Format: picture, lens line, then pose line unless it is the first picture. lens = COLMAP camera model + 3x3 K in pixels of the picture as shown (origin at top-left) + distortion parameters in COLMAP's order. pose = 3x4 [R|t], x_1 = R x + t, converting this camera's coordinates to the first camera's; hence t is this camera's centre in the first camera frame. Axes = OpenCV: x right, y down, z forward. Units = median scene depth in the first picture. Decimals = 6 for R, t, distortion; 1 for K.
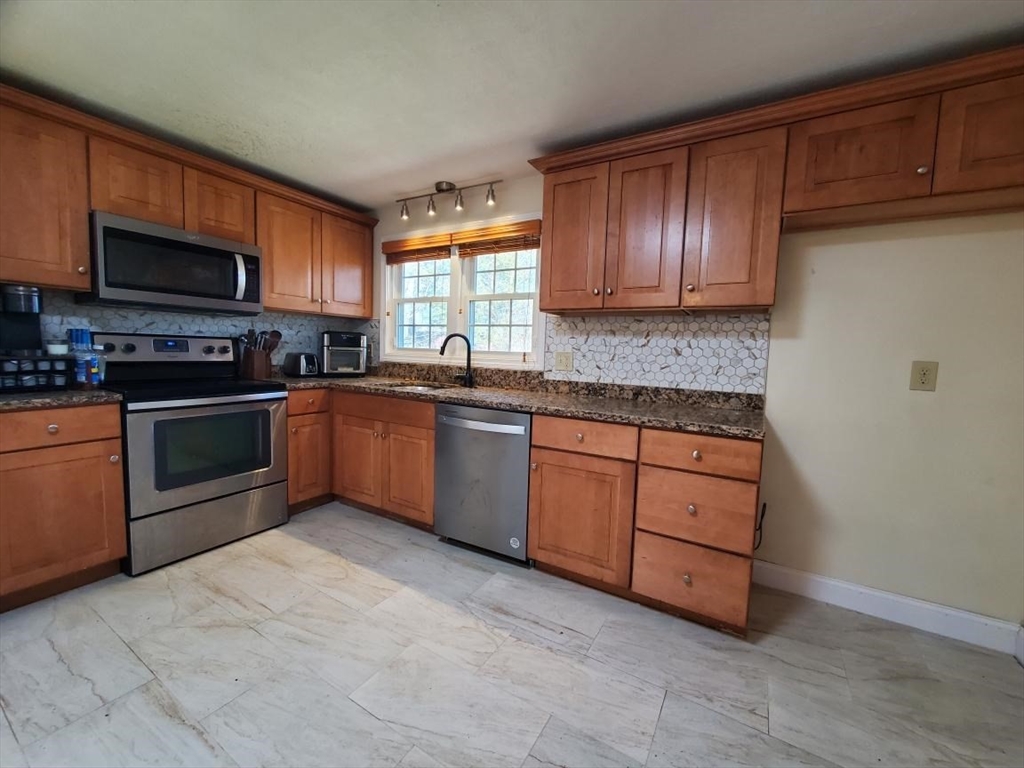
lens RADIAL K [[406.6, 0, 520.6], [0, 406.6, 381.6], [0, 0, 1]] dist [0.000685, -0.000985]
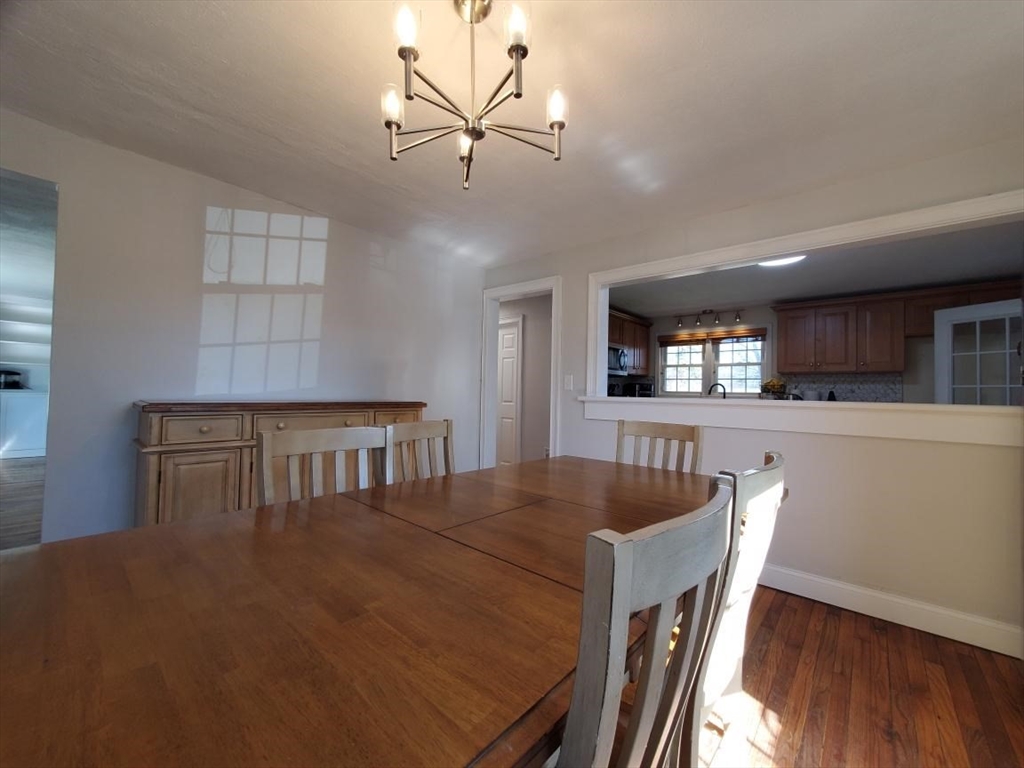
lens RADIAL K [[406.6, 0, 519.1], [0, 406.6, 383.7], [0, 0, 1]] dist [0.000685, -0.000985]
pose [[0.981187, -0.014111, -0.192542, -0.878216], [-0.007023, 0.994056, -0.108642, 0.126547], [0.192930, 0.107950, 0.975256, -1.355098]]
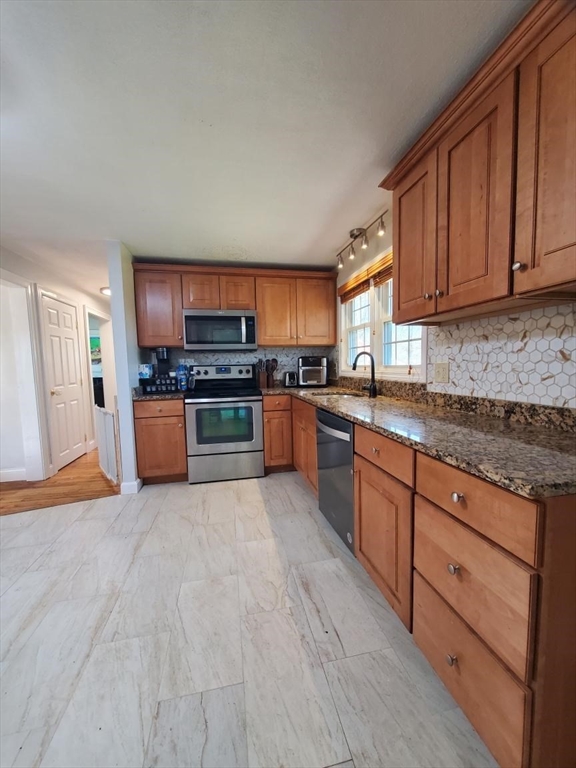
lens RADIAL K [[304.9, 0, 288.4], [0, 304.9, 389.7], [0, 0, 1]] dist [0.000685, -0.000985]
pose [[0.672164, 0.013583, -0.740278, 0.440801], [-0.014553, 0.999881, 0.005132, -0.009877], [0.740259, 0.007324, 0.672282, 0.281557]]
